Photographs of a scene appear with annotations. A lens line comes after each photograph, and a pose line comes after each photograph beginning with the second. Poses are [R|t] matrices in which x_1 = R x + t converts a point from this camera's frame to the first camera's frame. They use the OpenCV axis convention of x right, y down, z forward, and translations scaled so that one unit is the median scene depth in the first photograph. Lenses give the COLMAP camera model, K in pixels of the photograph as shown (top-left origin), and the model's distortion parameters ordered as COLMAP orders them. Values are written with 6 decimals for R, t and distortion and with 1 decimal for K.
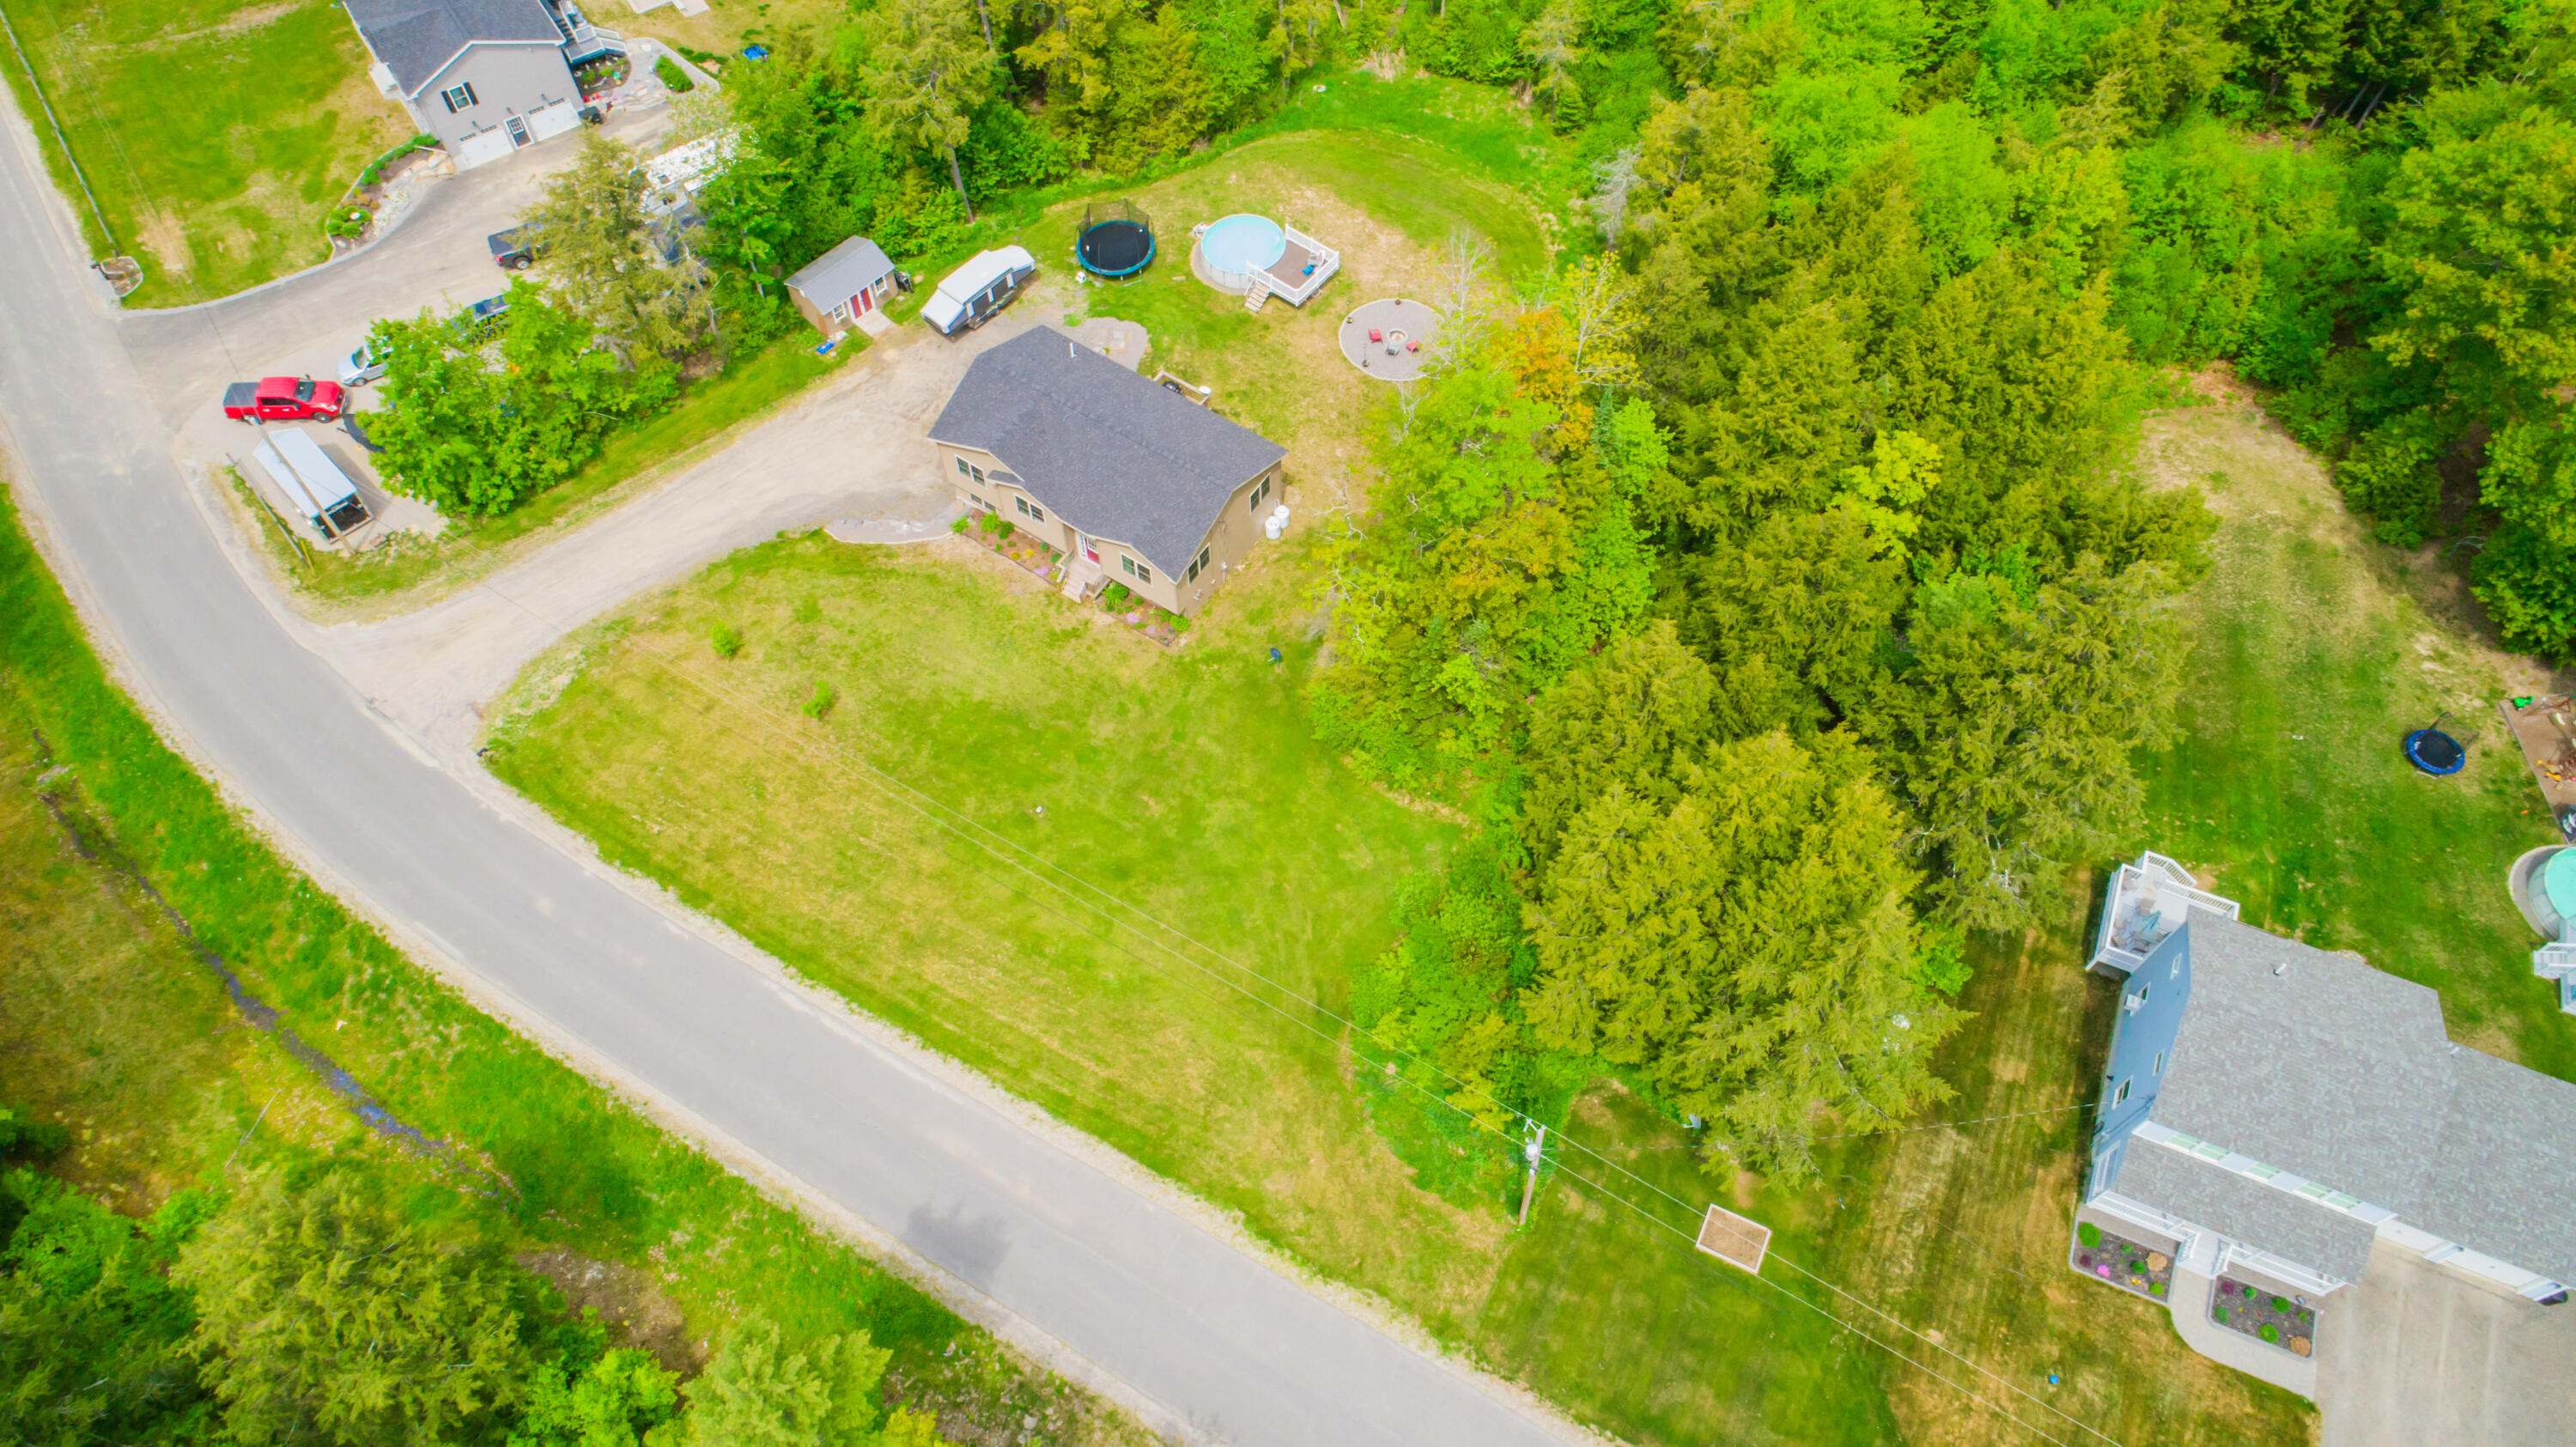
lens RADIAL K [[1735.1, 0, 1291.1], [0, 1735.1, 730.5], [0, 0, 1]] dist [-0.011556, 0.011080]
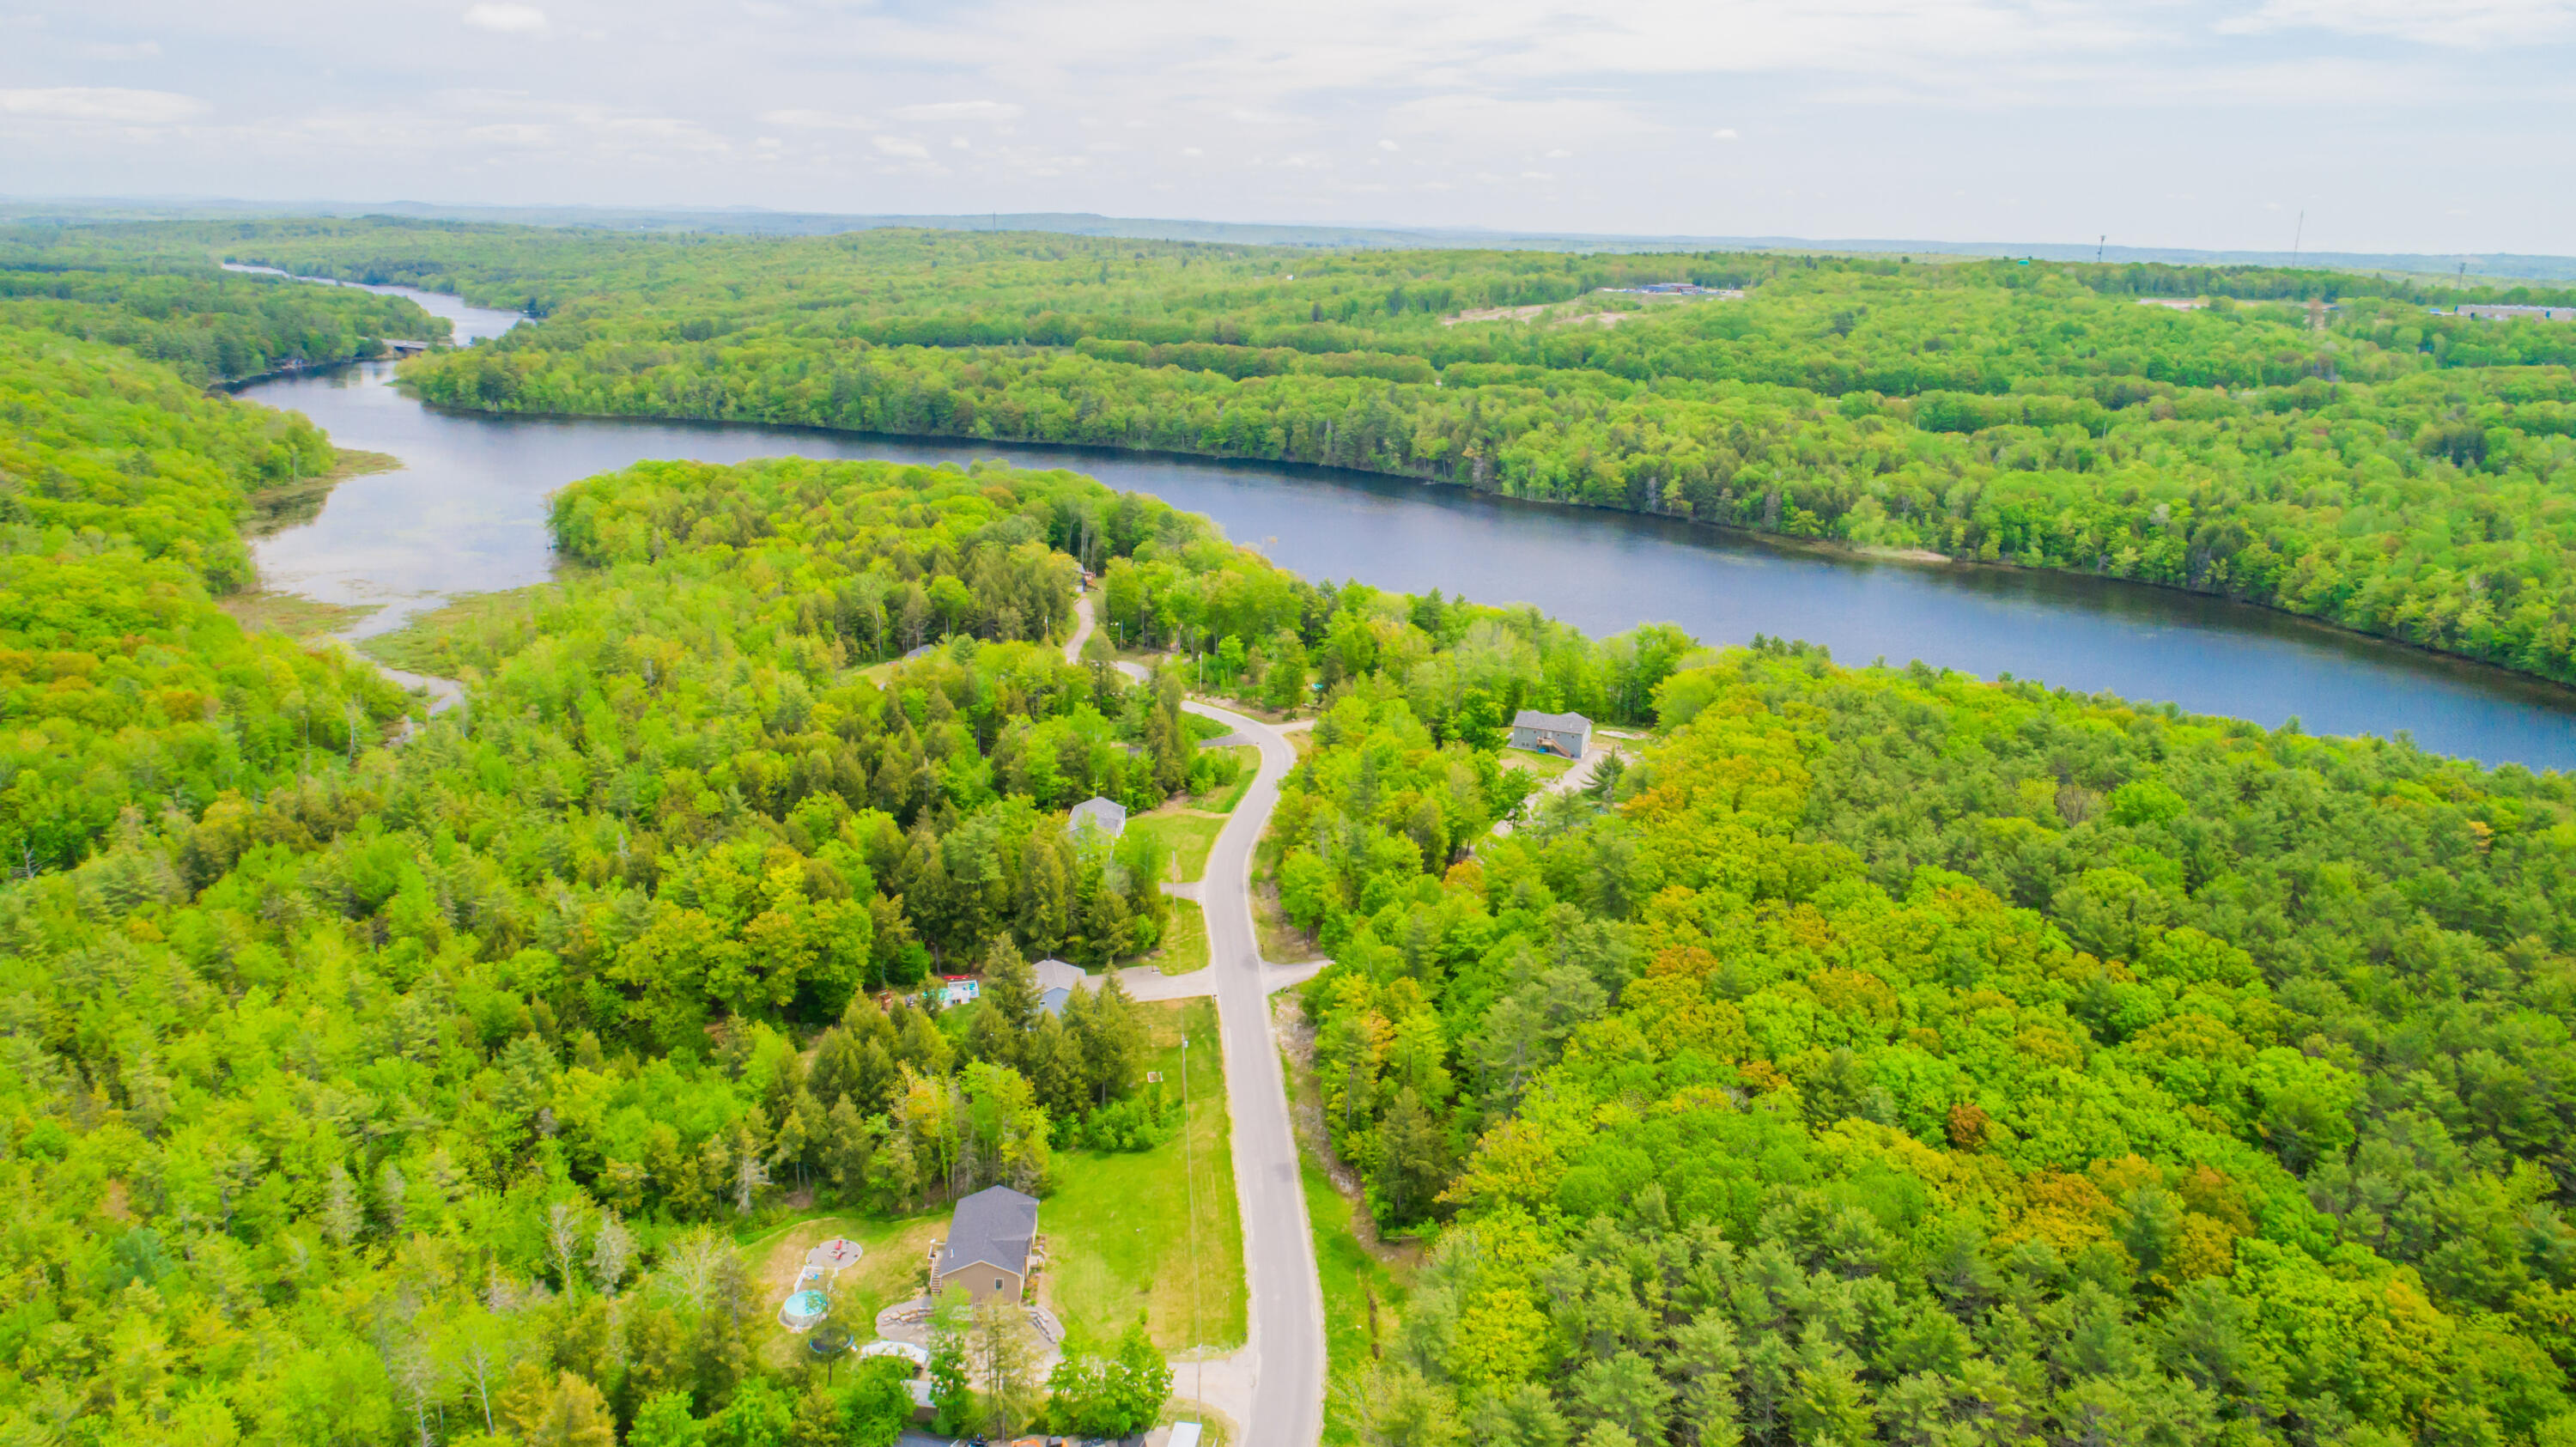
lens RADIAL K [[1735.1, 0, 1275.2], [0, 1735.1, 719.5], [0, 0, 1]] dist [-0.011556, 0.011080]
pose [[-0.577327, -0.232881, 0.782598, -2.098942], [0.687837, 0.377745, 0.619829, -1.695179], [-0.439969, 0.896144, -0.057898, 0.374201]]
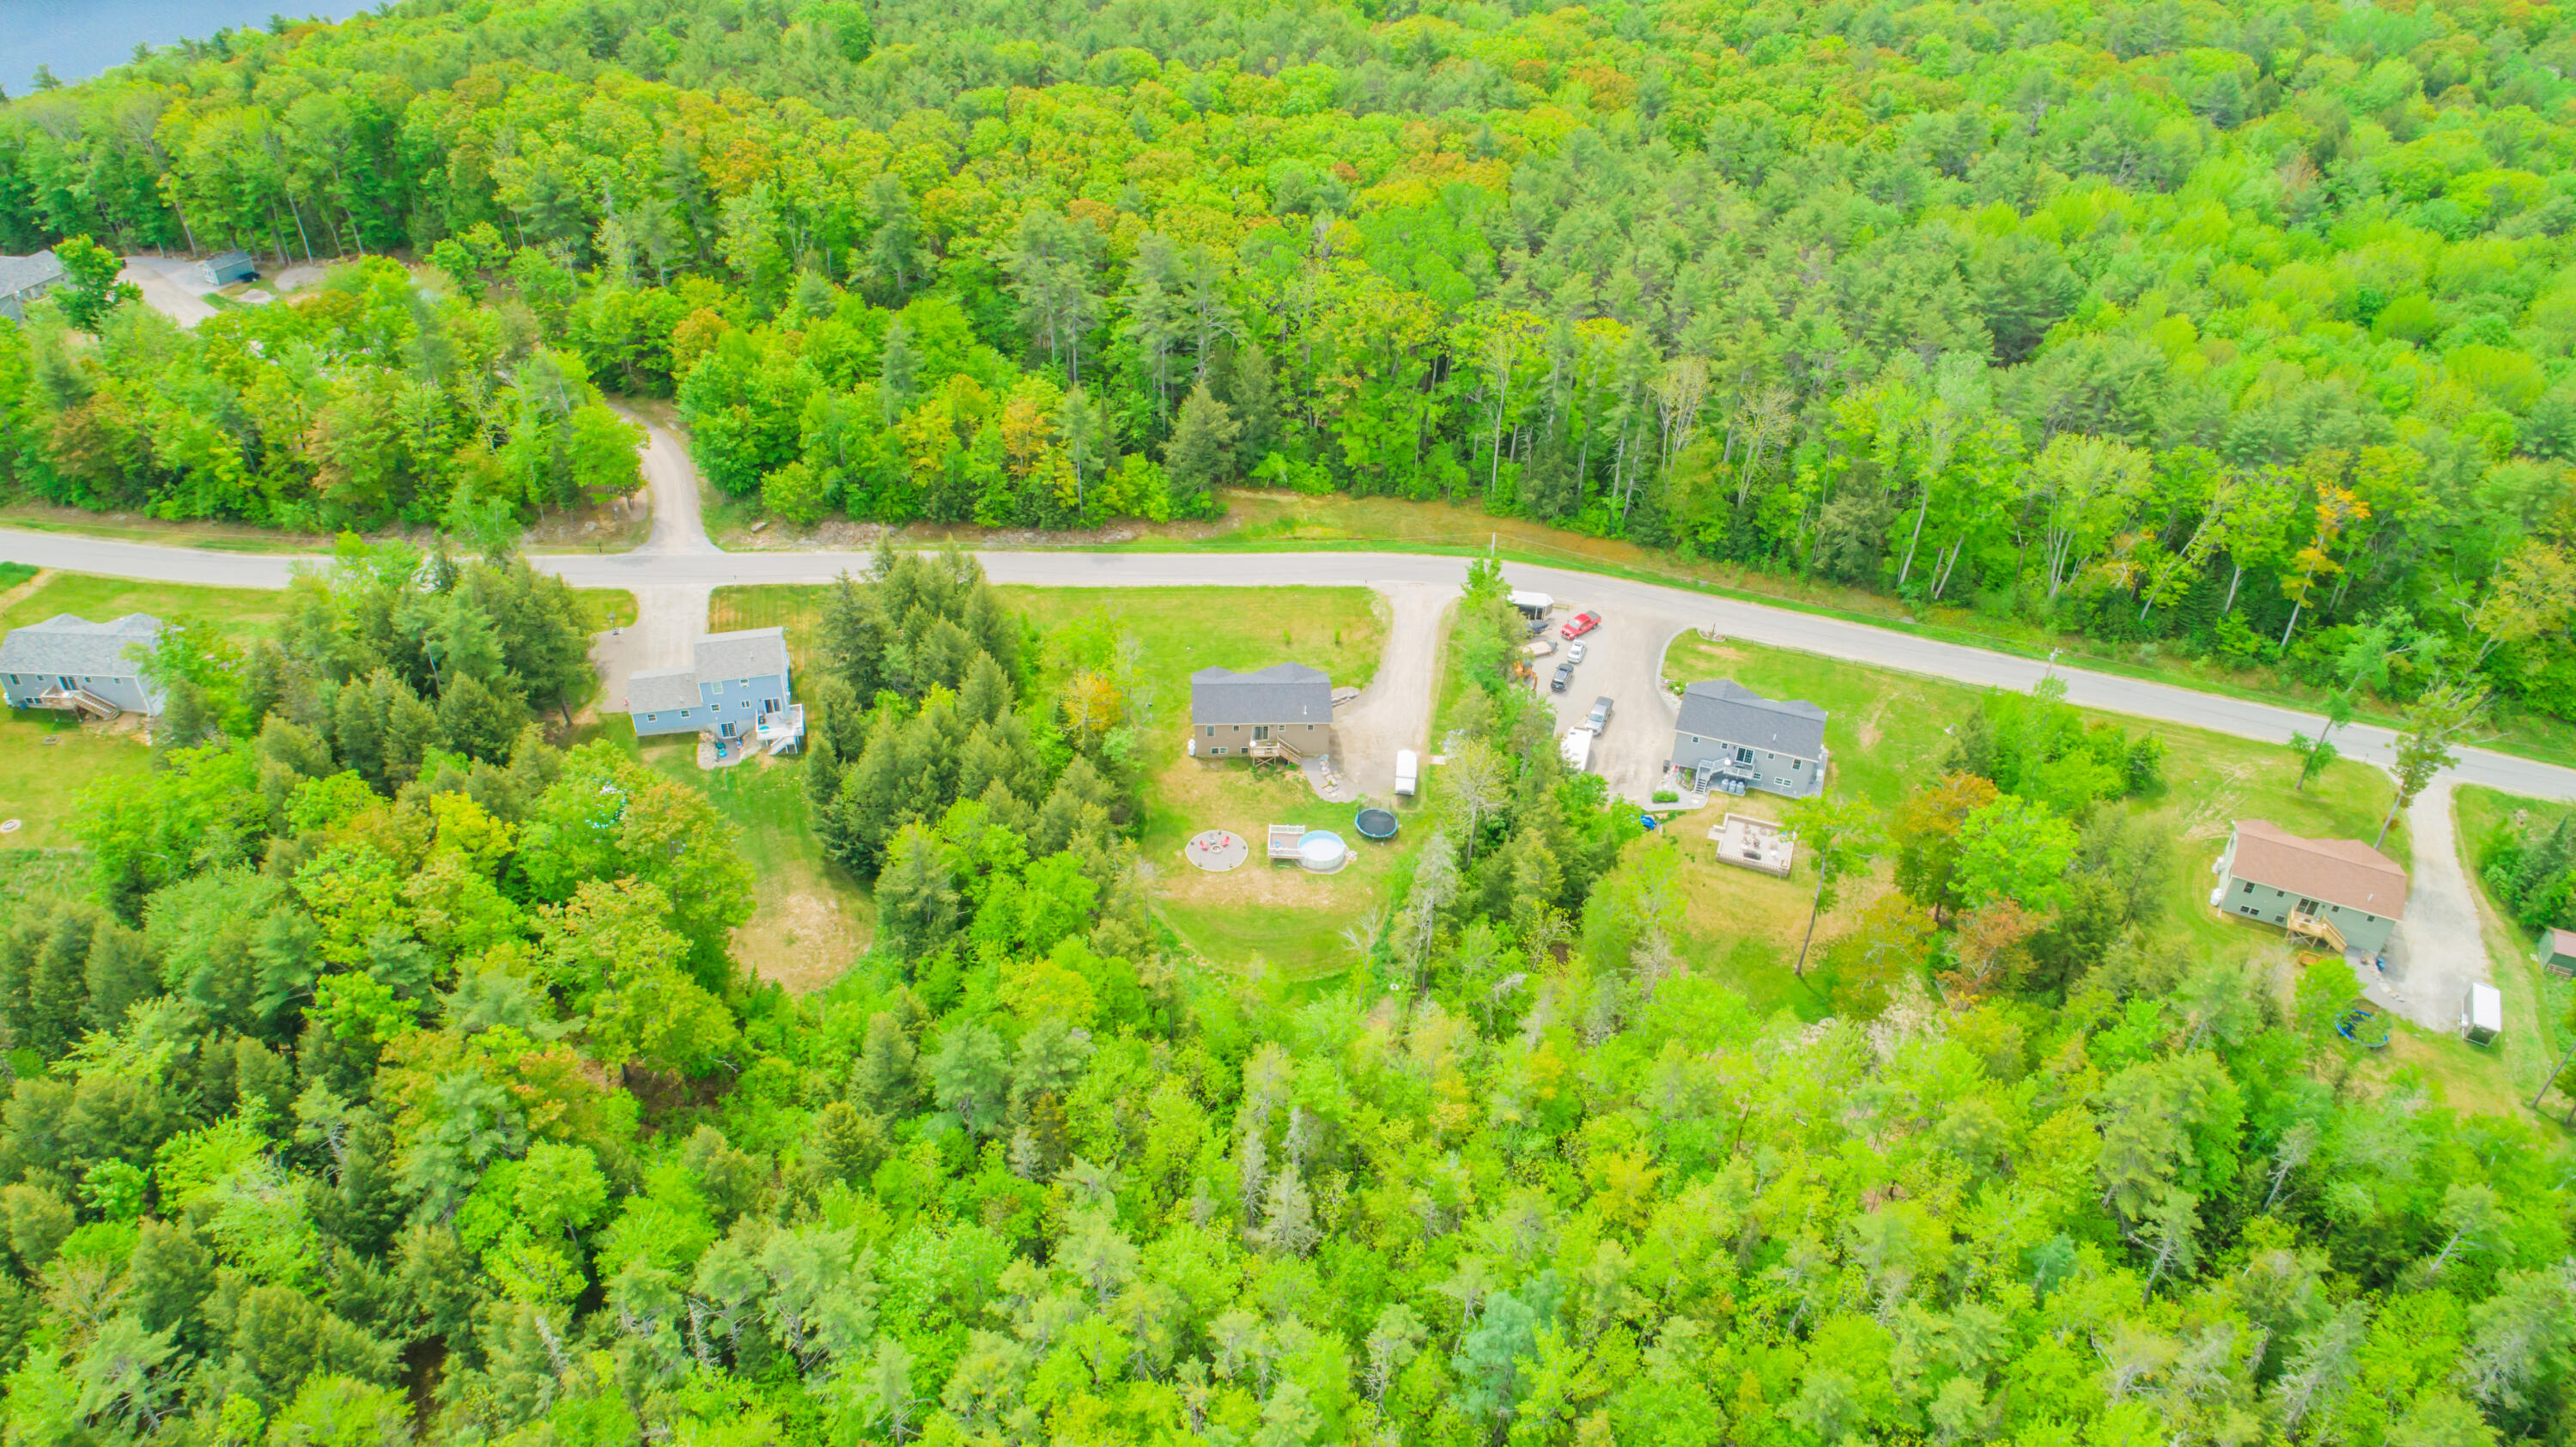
lens RADIAL K [[1735.1, 0, 1284.9], [0, 1735.1, 710.4], [0, 0, 1]] dist [-0.011556, 0.011080]
pose [[-0.800705, 0.335363, -0.496390, 1.060855], [-0.524231, 0.008756, 0.851531, -2.241933], [0.289919, 0.942048, 0.168797, 0.684717]]
